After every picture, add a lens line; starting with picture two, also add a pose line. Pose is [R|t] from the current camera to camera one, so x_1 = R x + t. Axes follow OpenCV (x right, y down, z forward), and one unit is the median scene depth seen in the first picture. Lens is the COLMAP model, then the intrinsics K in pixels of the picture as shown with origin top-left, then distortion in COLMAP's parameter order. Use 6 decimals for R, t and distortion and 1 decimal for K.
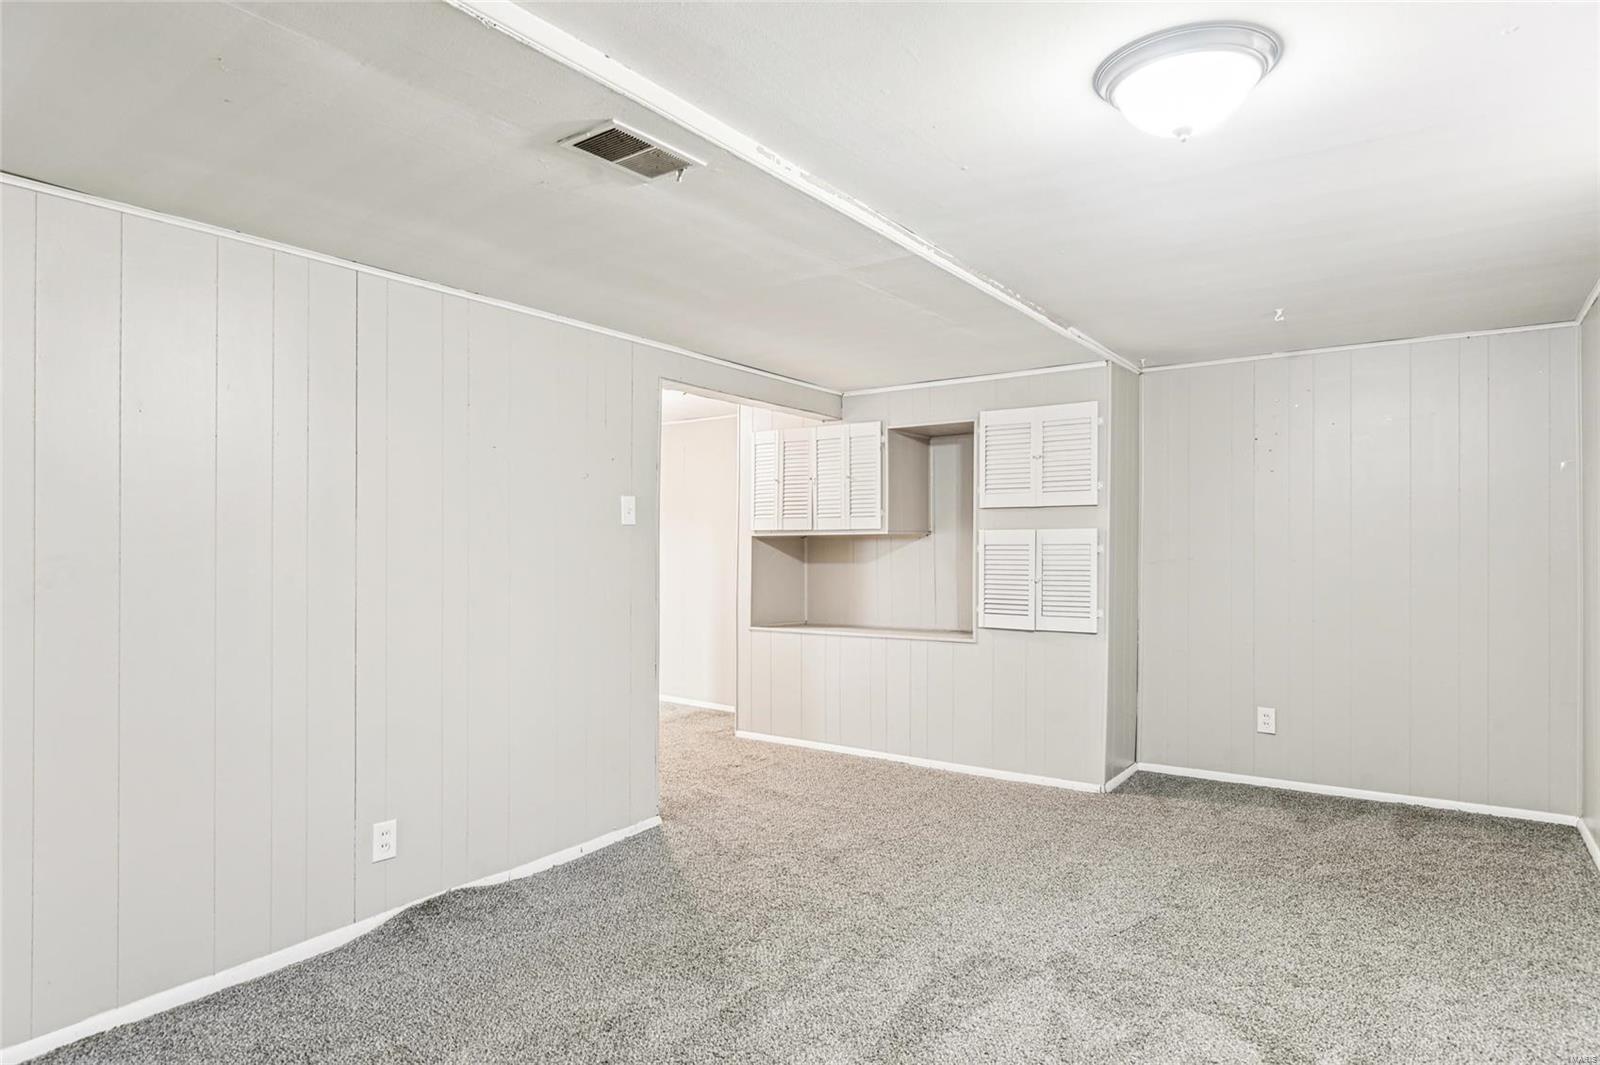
lens RADIAL K [[882.6, 0, 799.8], [0, 882.6, 541.8], [0, 0, 1]] dist [0.004478, 0.001424]
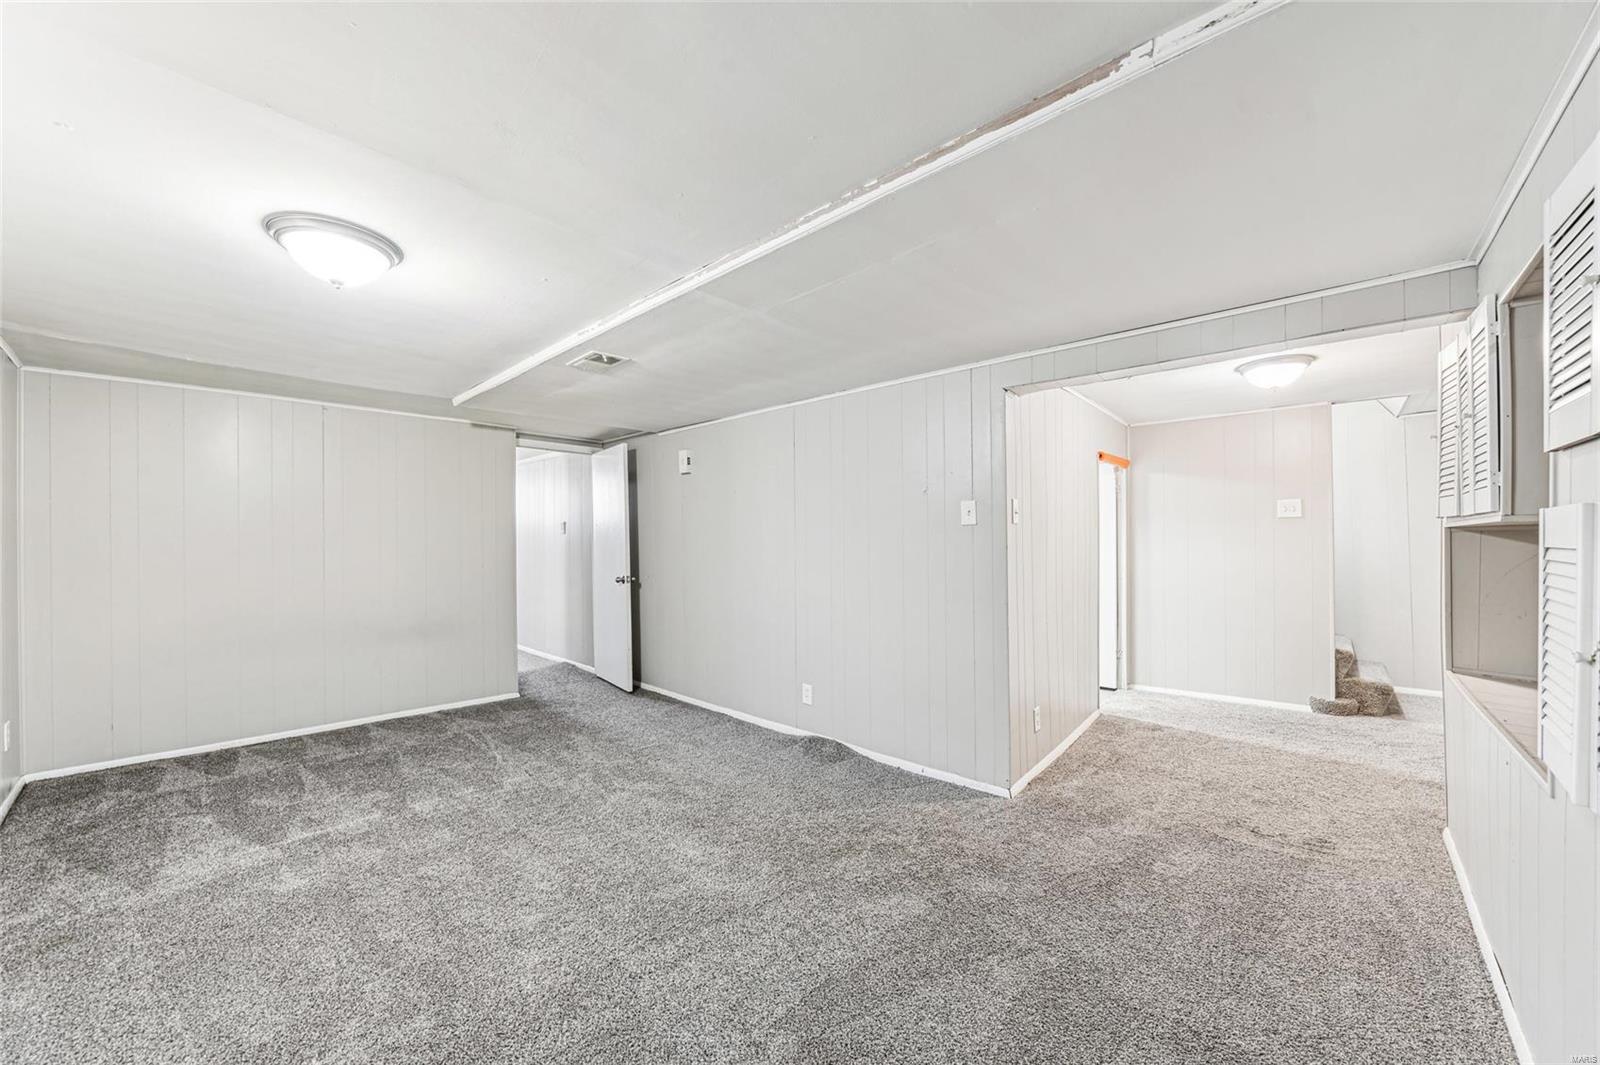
lens RADIAL K [[576.1, 0, 799.2], [0, 576.1, 532.3], [0, 0, 1]] dist [-0.000898, -0.000060]
pose [[-0.112203, -0.000676, -0.993685, 0.762321], [0.015465, 0.999877, -0.002427, -0.013319], [0.993565, -0.015639, -0.112179, 1.097335]]
